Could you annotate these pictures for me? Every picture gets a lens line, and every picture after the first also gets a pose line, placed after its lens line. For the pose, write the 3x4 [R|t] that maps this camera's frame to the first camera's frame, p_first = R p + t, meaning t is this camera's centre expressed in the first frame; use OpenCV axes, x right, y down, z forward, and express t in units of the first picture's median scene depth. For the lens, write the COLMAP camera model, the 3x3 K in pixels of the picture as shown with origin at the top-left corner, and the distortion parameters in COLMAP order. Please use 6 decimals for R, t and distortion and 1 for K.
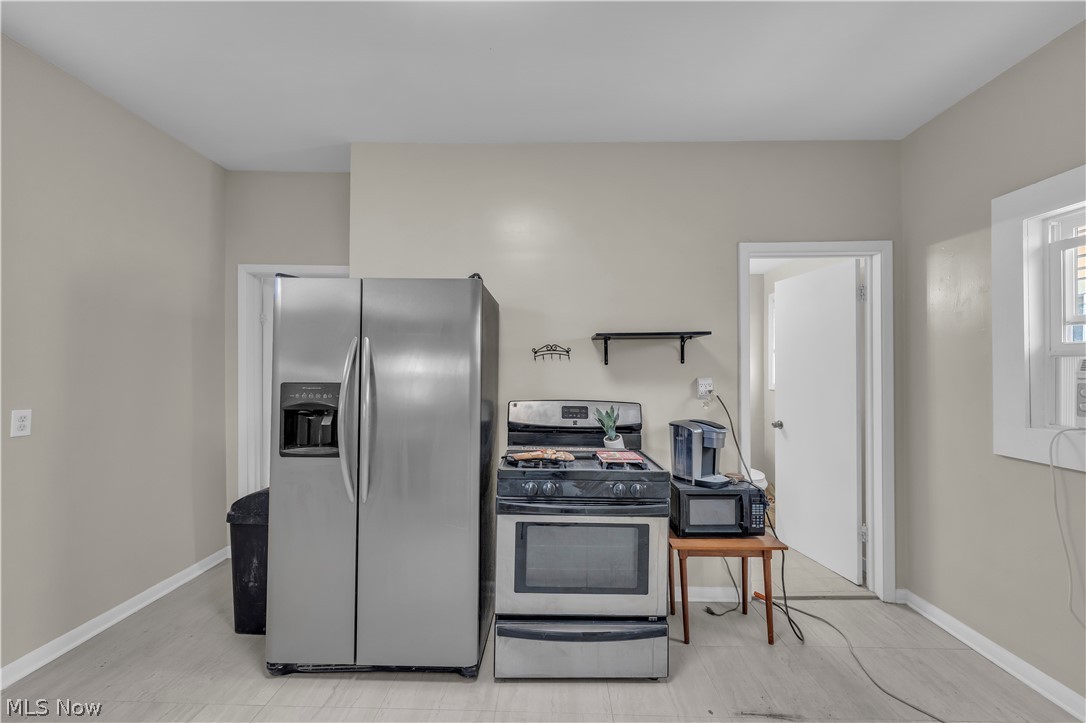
lens RADIAL K [[446.7, 0, 544.8], [0, 446.7, 360.9], [0, 0, 1]] dist [-0.000725, 0.000104]
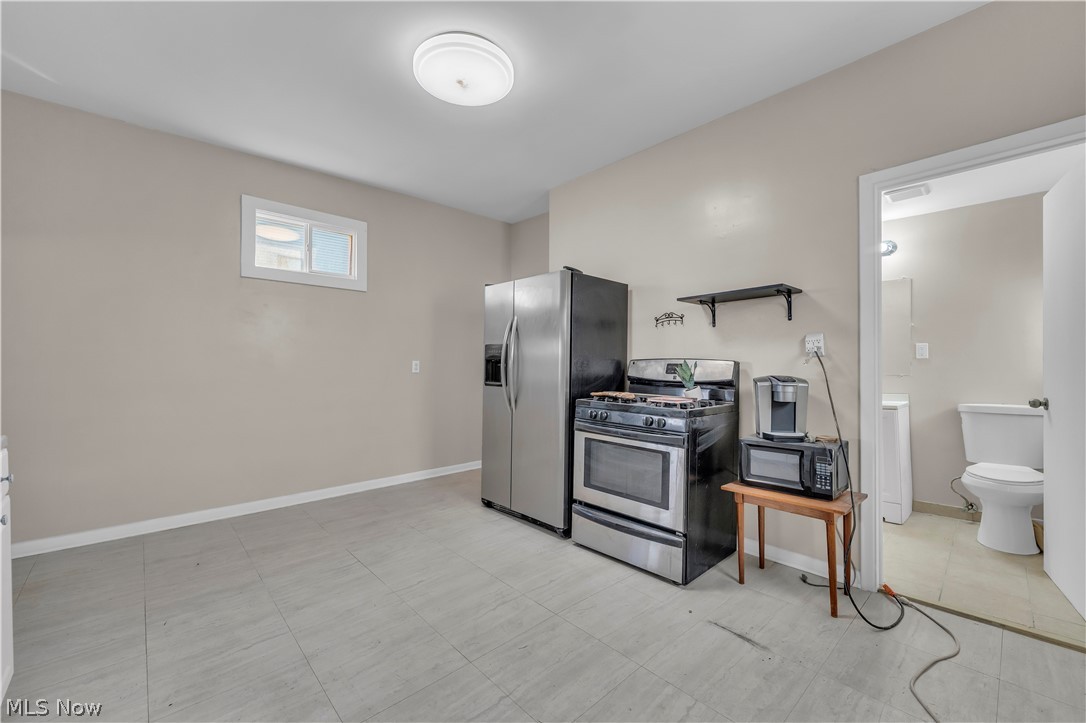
lens RADIAL K [[446.7, 0, 539.0], [0, 446.7, 363.5], [0, 0, 1]] dist [-0.000725, 0.000104]
pose [[0.679473, -0.004677, -0.733686, 0.767358], [0.012224, 0.999913, 0.004947, 0.103536], [0.733599, -0.012331, 0.679471, -0.057380]]
